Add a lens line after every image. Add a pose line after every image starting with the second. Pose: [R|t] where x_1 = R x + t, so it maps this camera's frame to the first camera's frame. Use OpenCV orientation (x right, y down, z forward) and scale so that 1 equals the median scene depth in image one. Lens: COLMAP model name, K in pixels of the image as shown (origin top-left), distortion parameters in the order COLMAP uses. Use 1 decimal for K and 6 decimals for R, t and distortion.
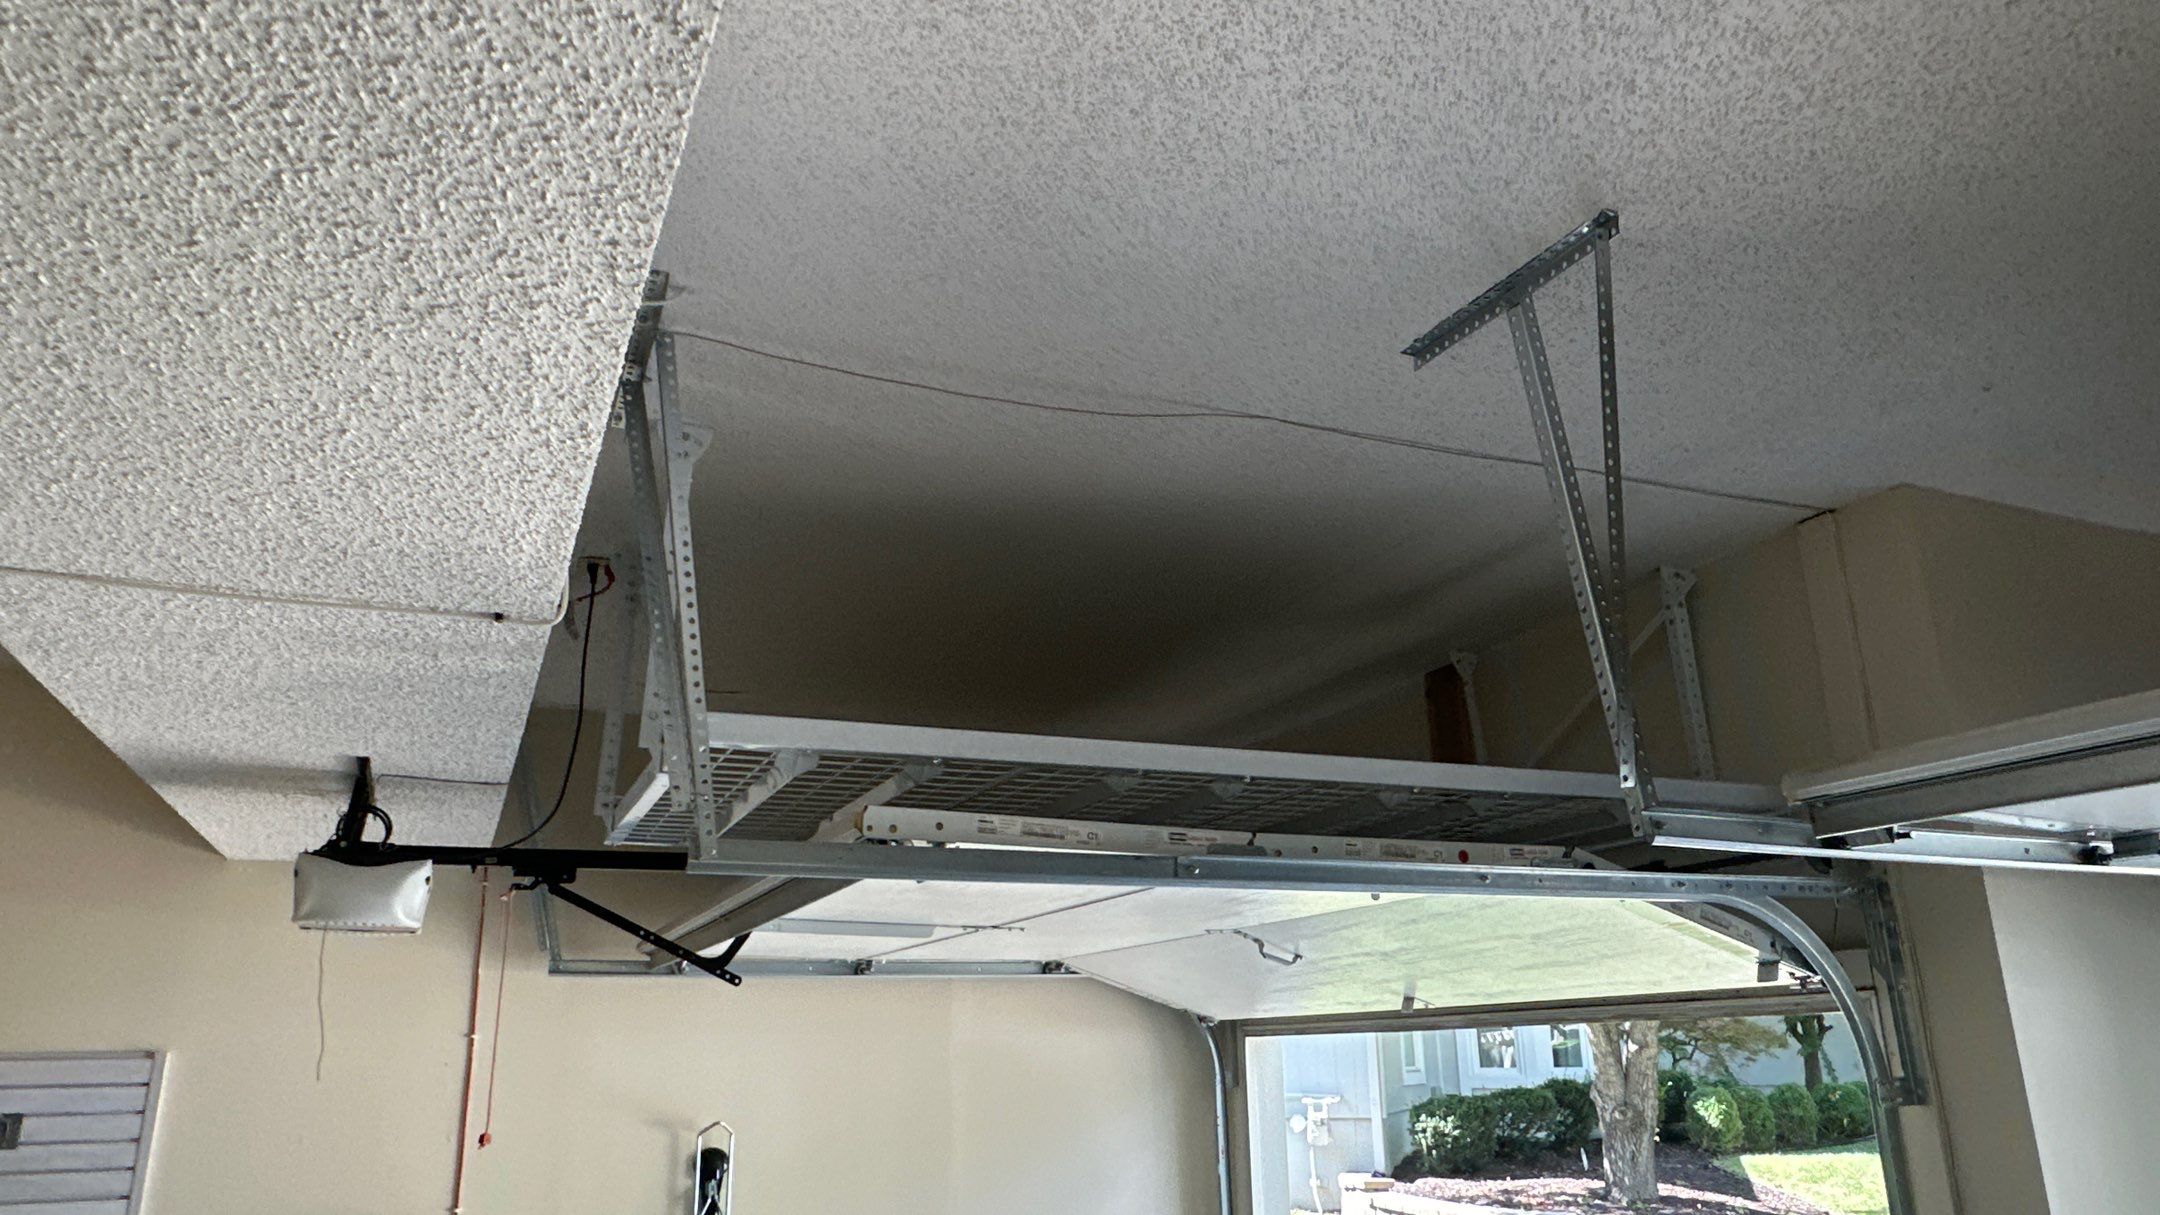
lens RADIAL K [[1436.9, 0, 1086.2], [0, 1436.9, 601.9], [0, 0, 1]] dist [-0.004682, 0.000736]
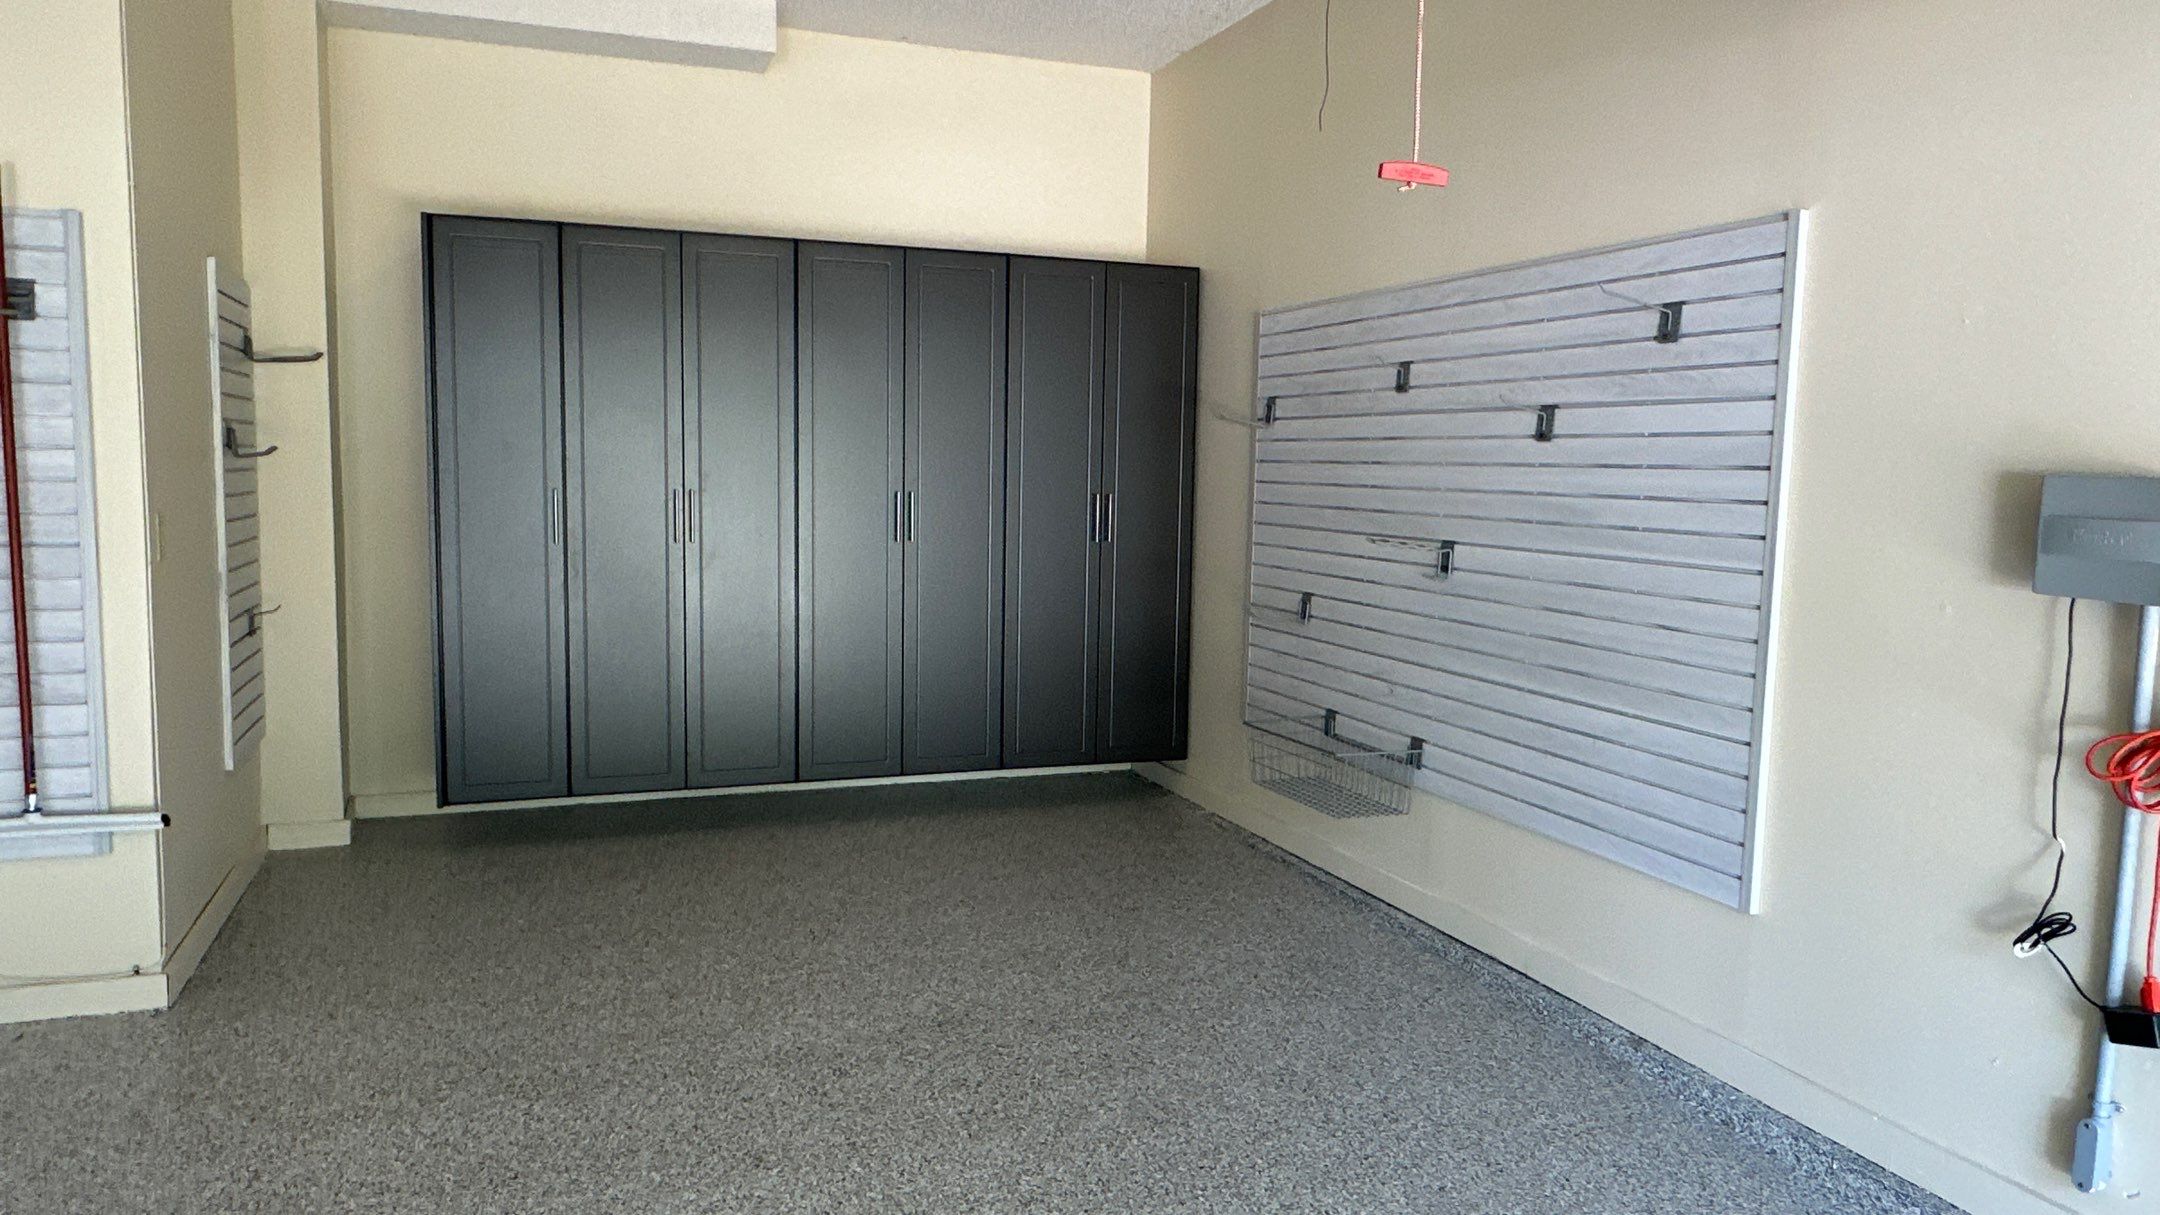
lens RADIAL K [[1436.9, 0, 1085.9], [0, 1436.9, 608.8], [0, 0, 1]] dist [-0.004682, 0.000736]
pose [[-0.042638, 0.113370, -0.992638, 0.105219], [0.274560, 0.956618, 0.097462, 0.309946], [0.960624, -0.268383, -0.071915, 0.599595]]
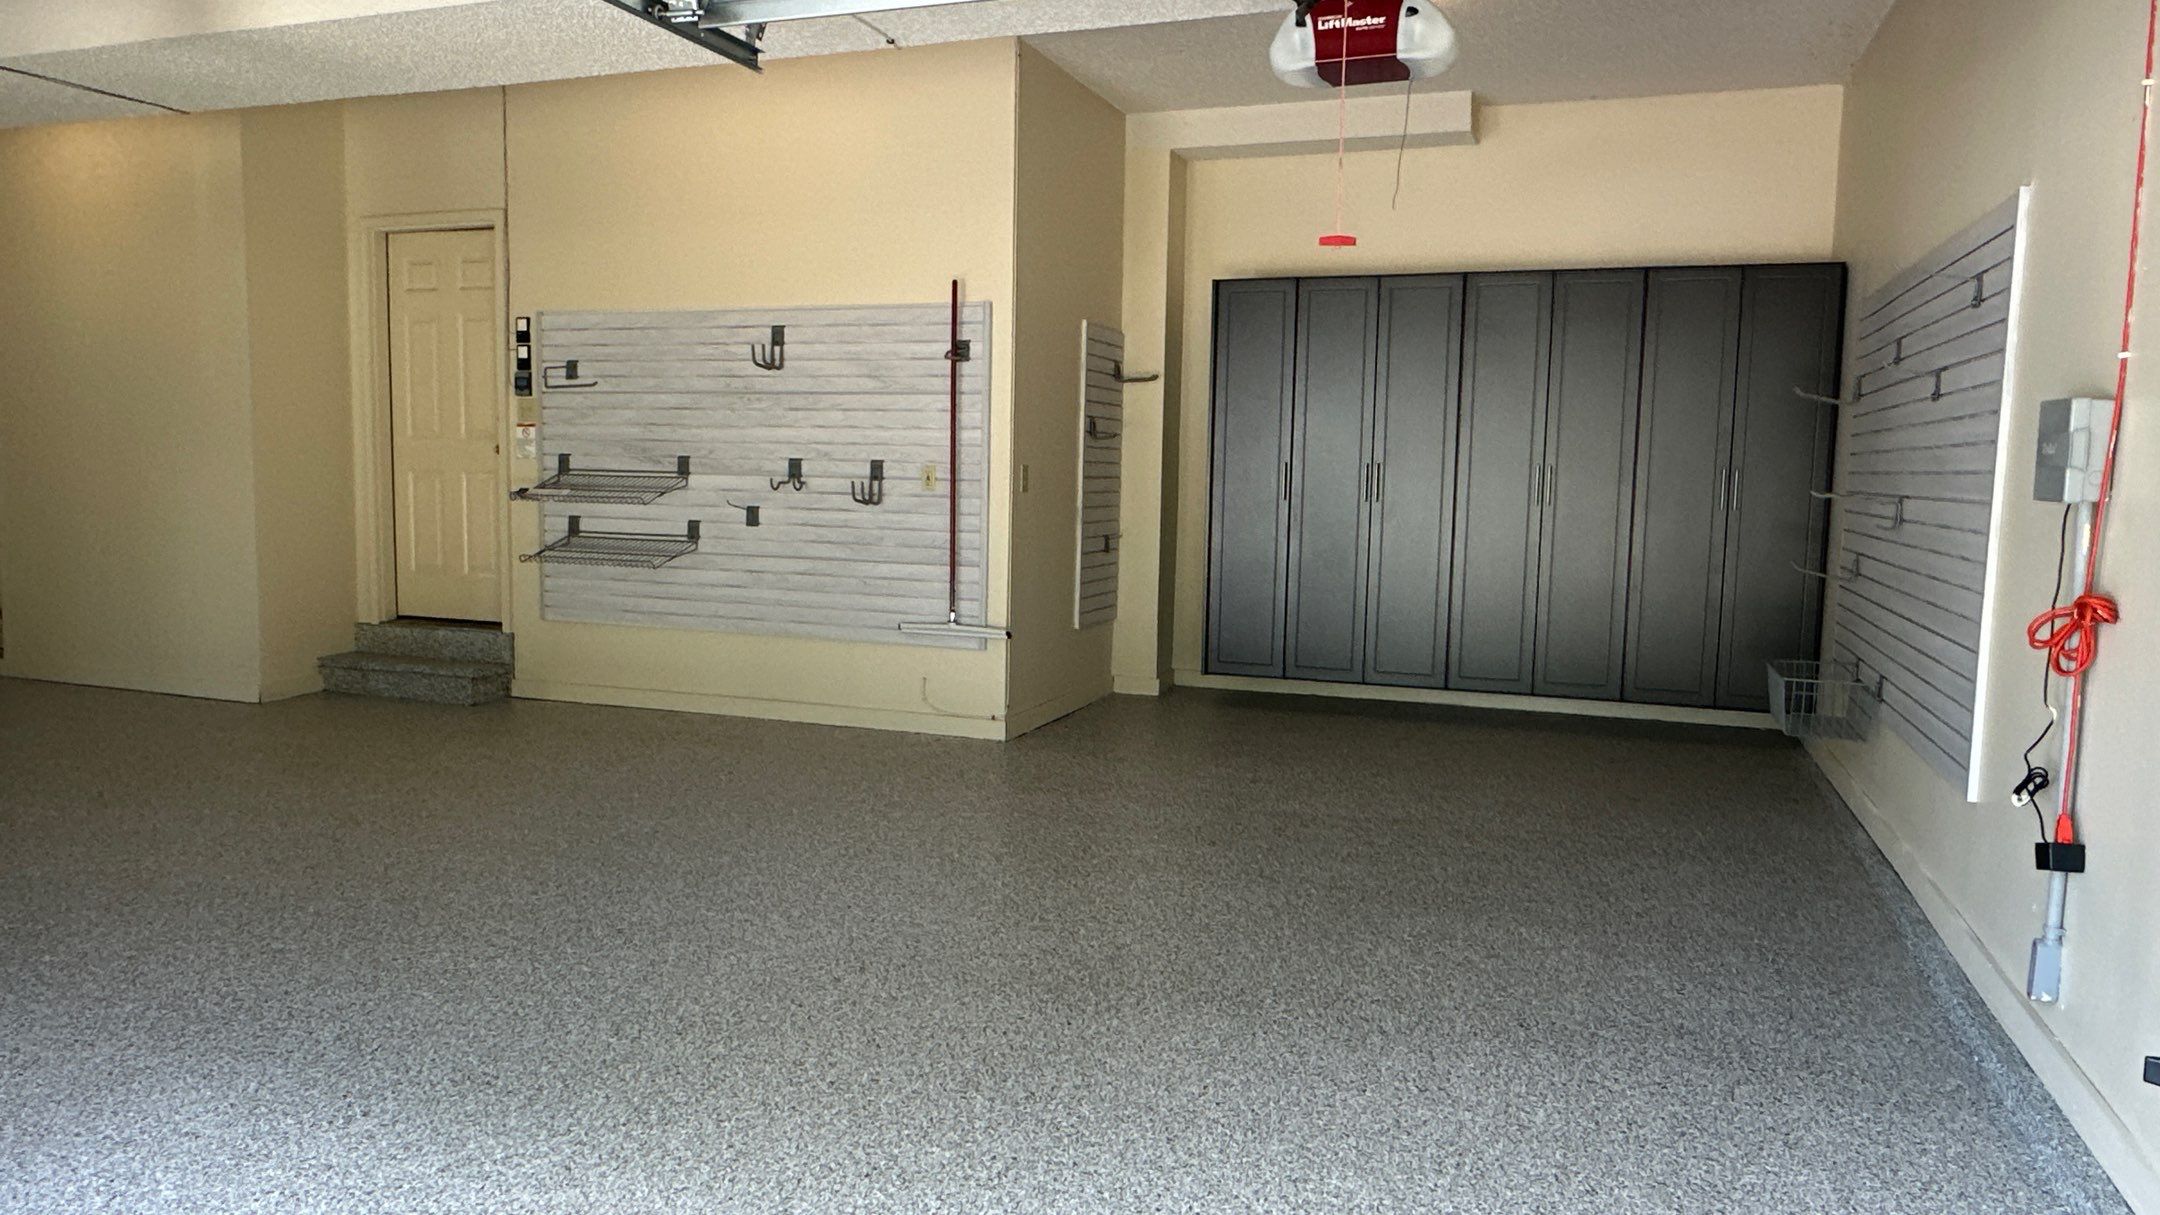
lens RADIAL K [[1436.9, 0, 1086.4], [0, 1436.9, 609.8], [0, 0, 1]] dist [-0.004682, 0.000736]
pose [[-0.688610, 0.071549, -0.721593, 0.324661], [0.201609, 0.974776, -0.095741, 0.482221], [0.696541, -0.211408, -0.685665, 1.049198]]
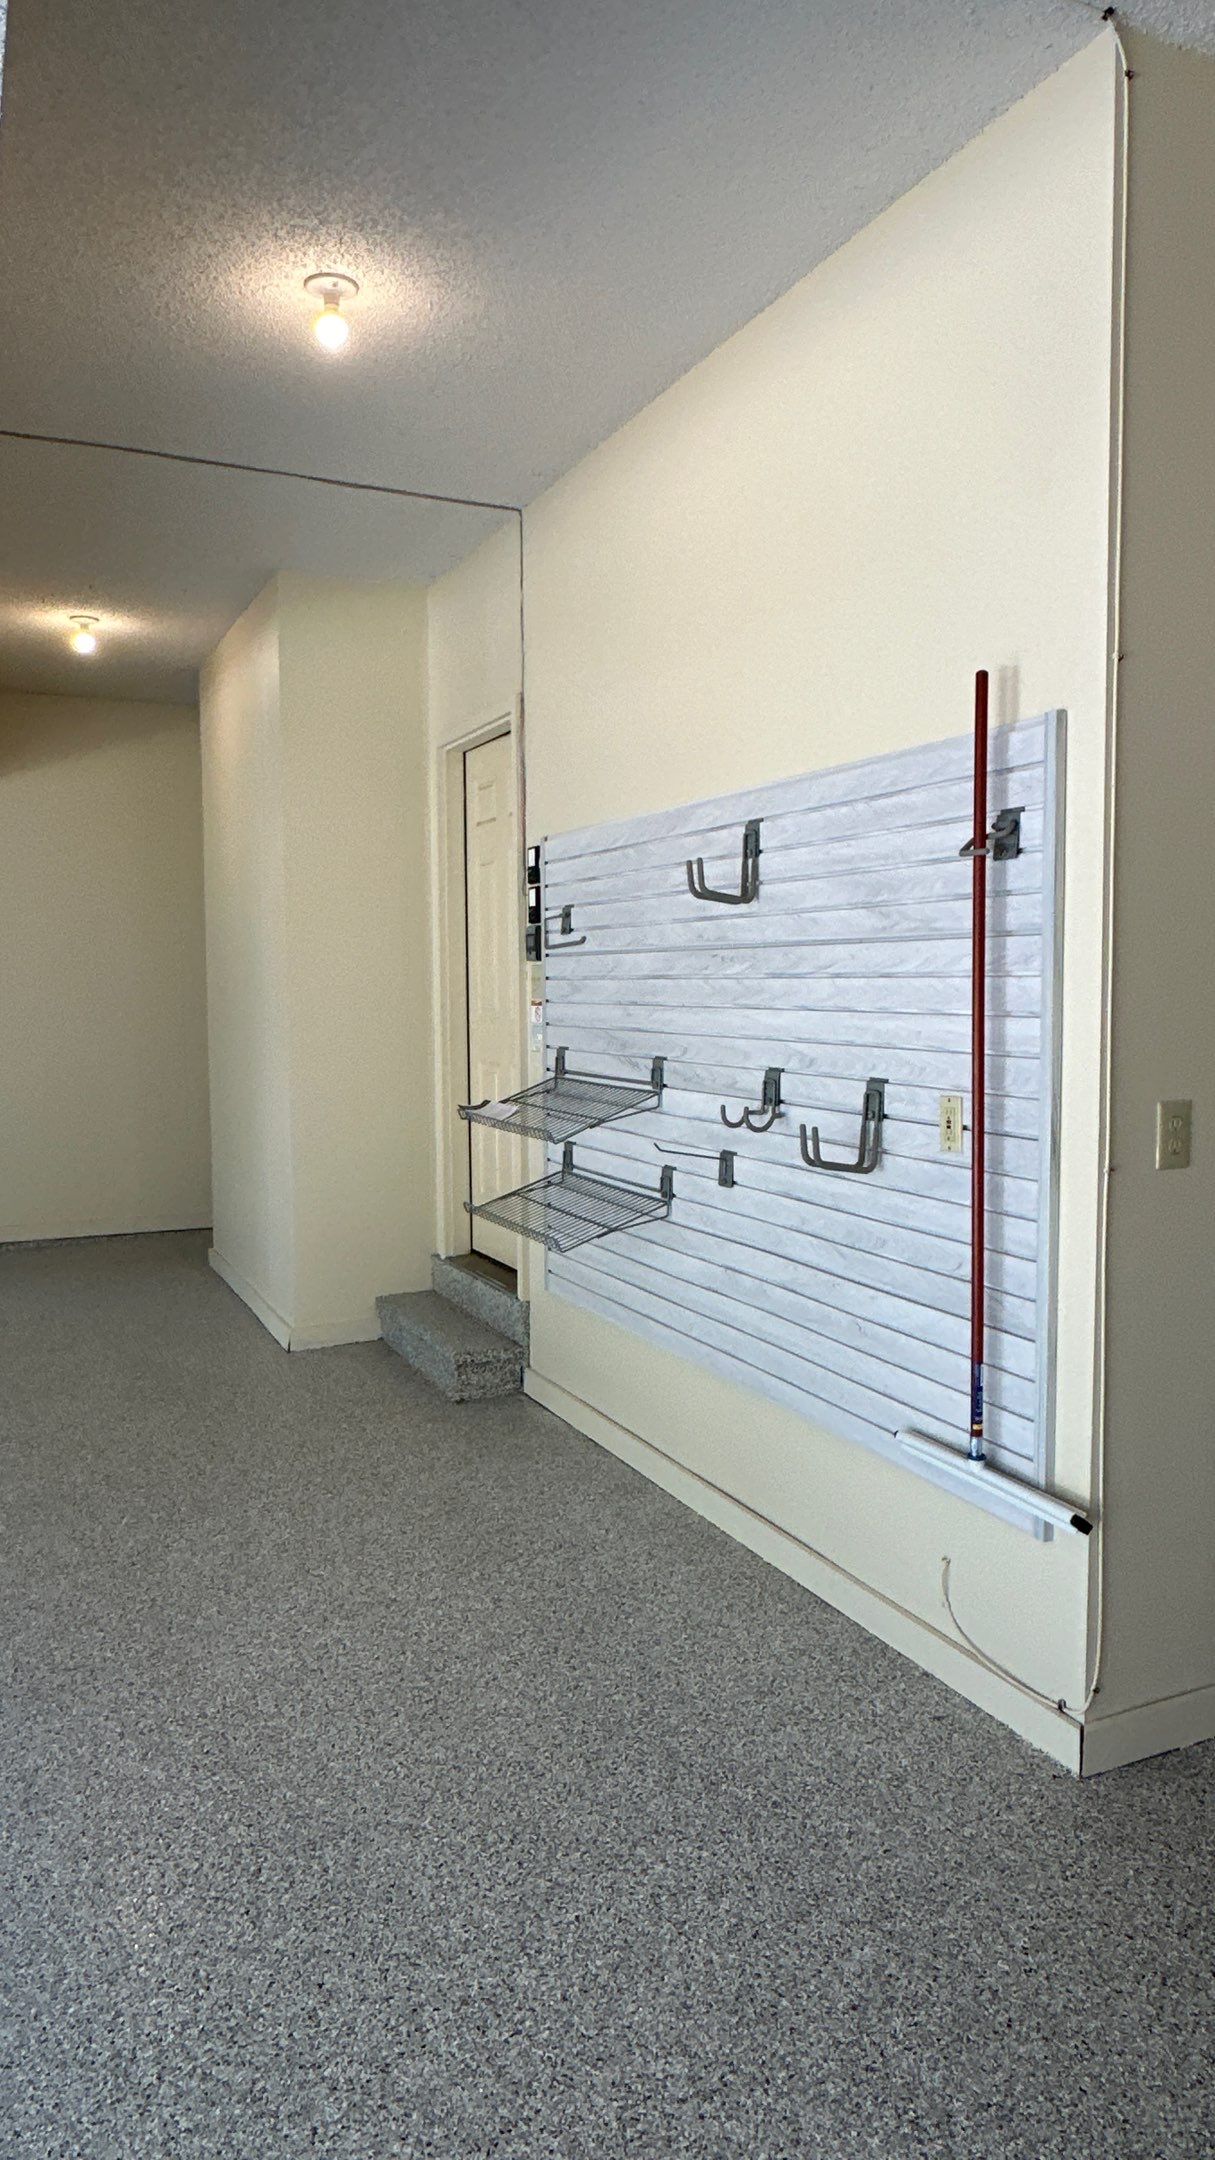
lens RADIAL K [[1436.9, 0, 606.9], [0, 1436.9, 1085.2], [0, 0, 1]] dist [-0.004682, 0.000736]
pose [[-0.999509, 0.020330, -0.023860, -0.428168], [0.025147, 0.974457, -0.223162, 0.311130], [0.018714, -0.223653, -0.974489, 0.620436]]
